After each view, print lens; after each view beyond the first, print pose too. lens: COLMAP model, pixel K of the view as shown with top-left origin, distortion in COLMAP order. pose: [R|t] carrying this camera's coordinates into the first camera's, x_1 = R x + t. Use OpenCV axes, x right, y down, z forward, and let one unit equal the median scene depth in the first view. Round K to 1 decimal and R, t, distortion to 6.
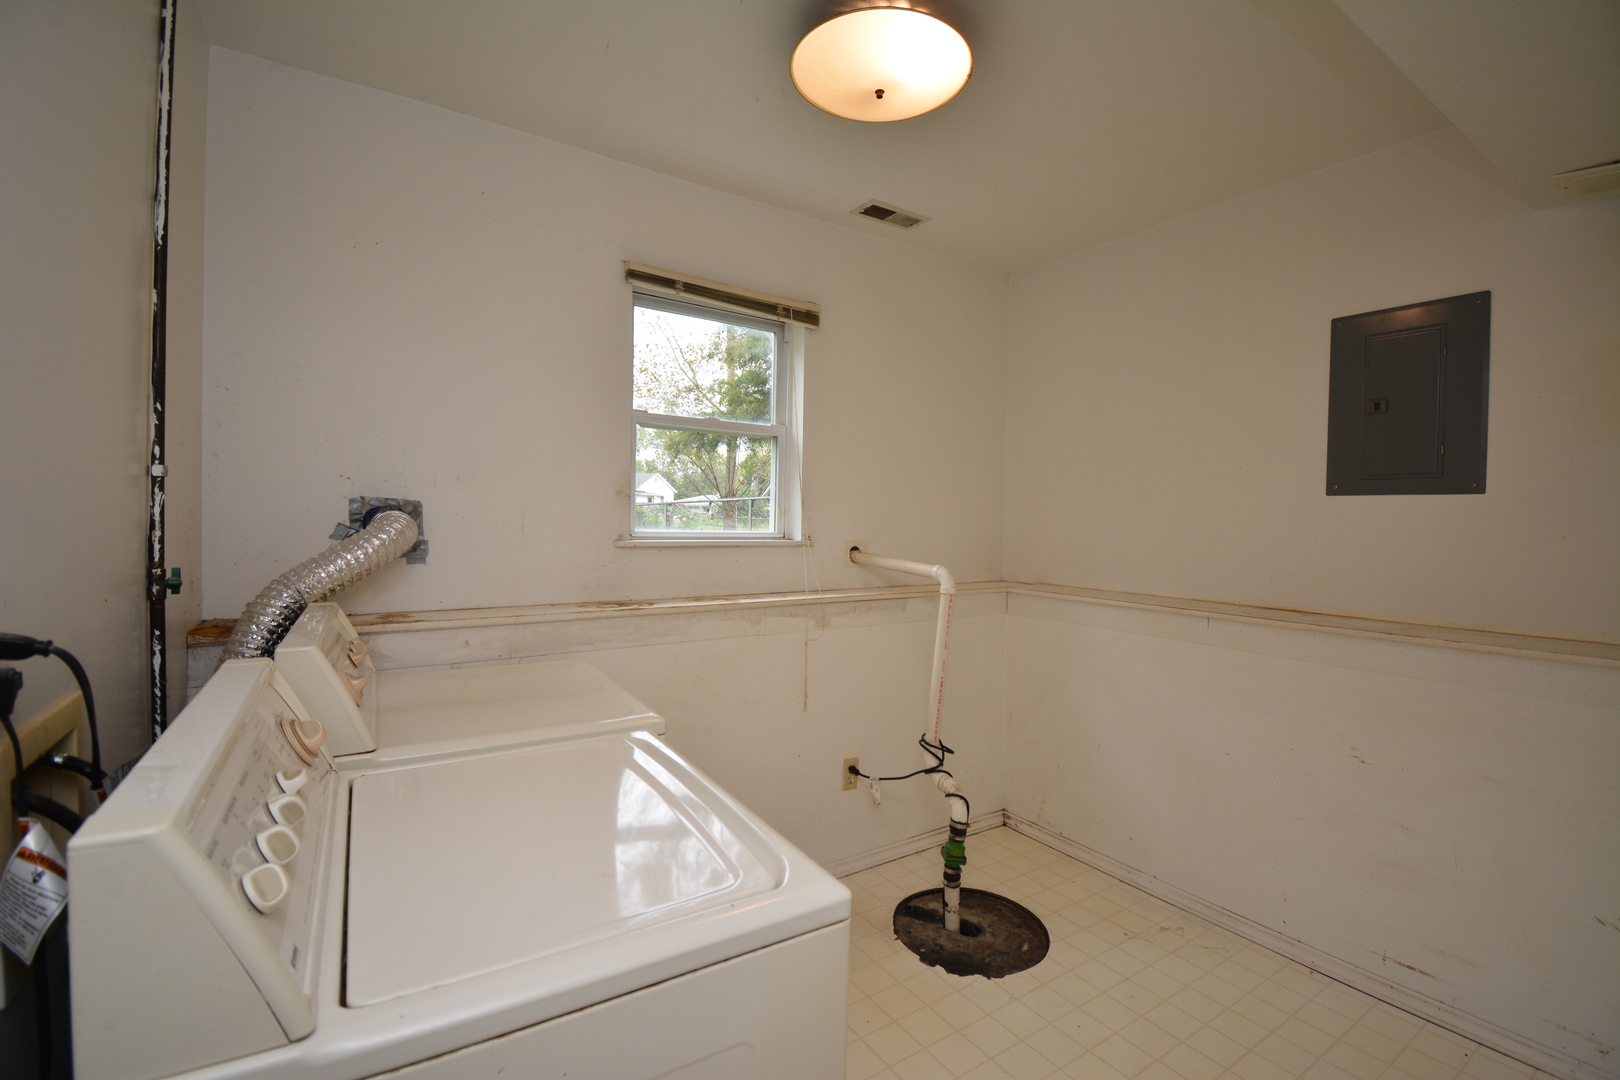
lens RADIAL K [[703.9, 0, 811.4], [0, 703.9, 536.6], [0, 0, 1]] dist [0.009769, -0.018116]
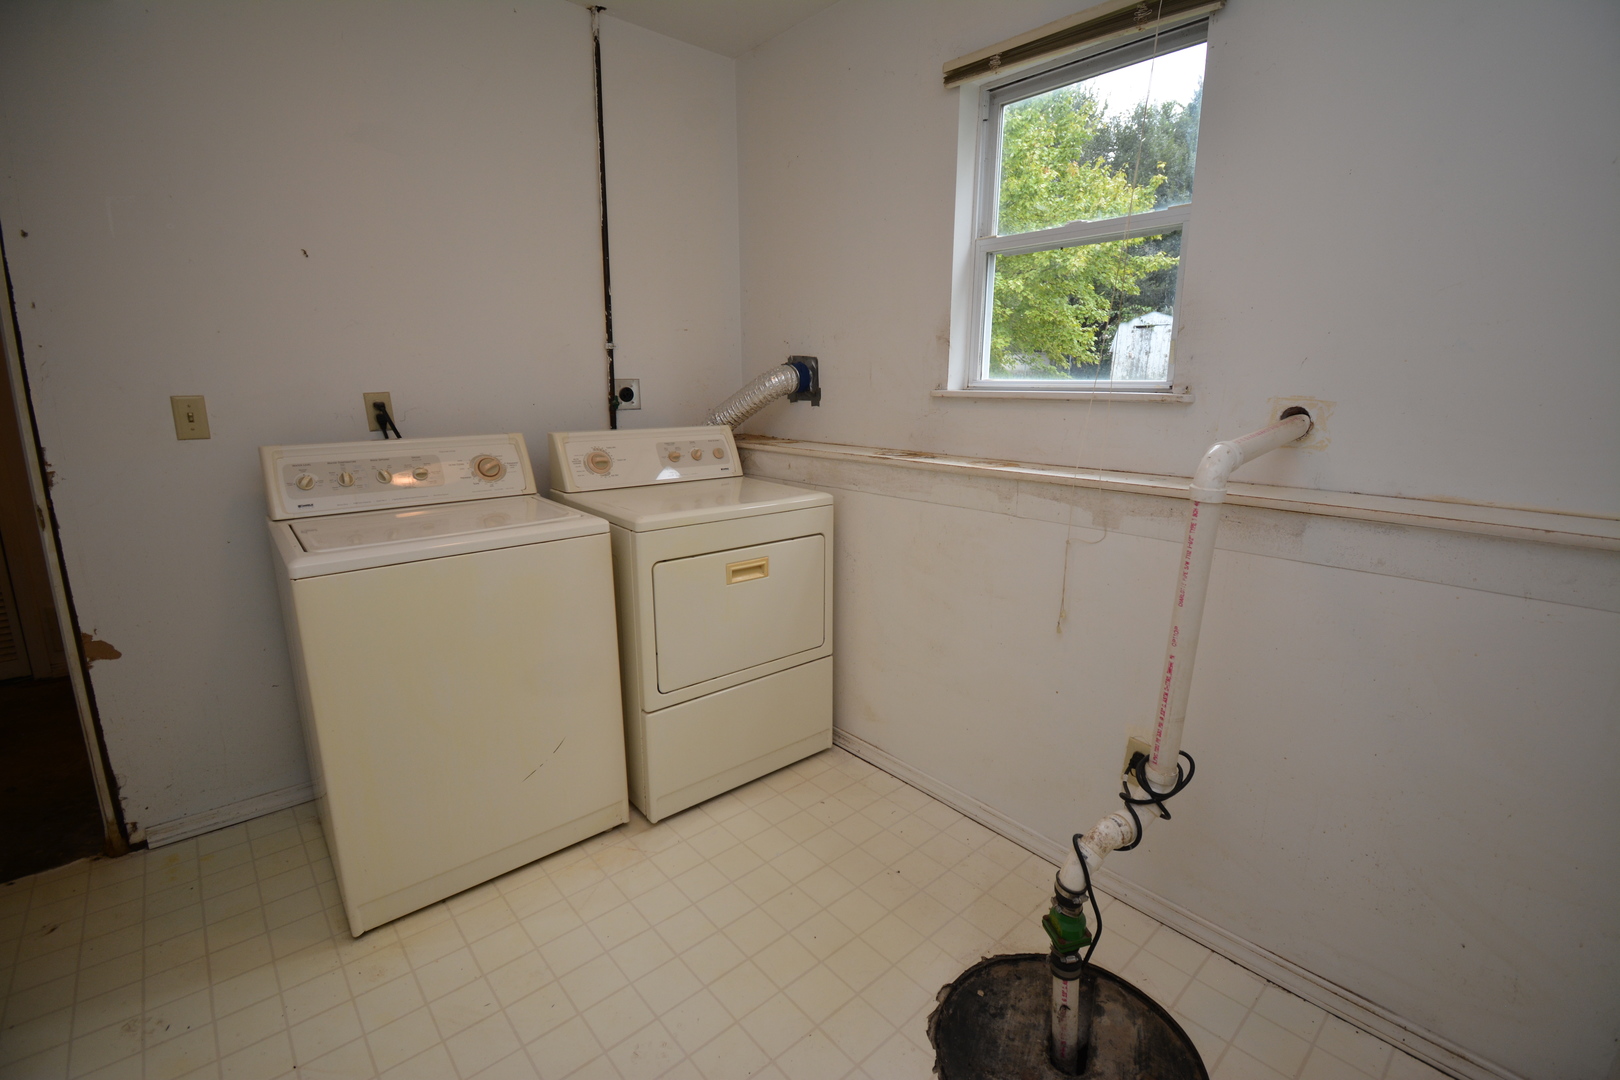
lens RADIAL K [[703.9, 0, 812.4], [0, 703.9, 535.1], [0, 0, 1]] dist [0.009769, -0.018116]
pose [[0.147318, 0.197913, -0.969086, 0.652055], [-0.022855, 0.980196, 0.196707, 0.014259], [0.988825, -0.006831, 0.148924, 0.674677]]
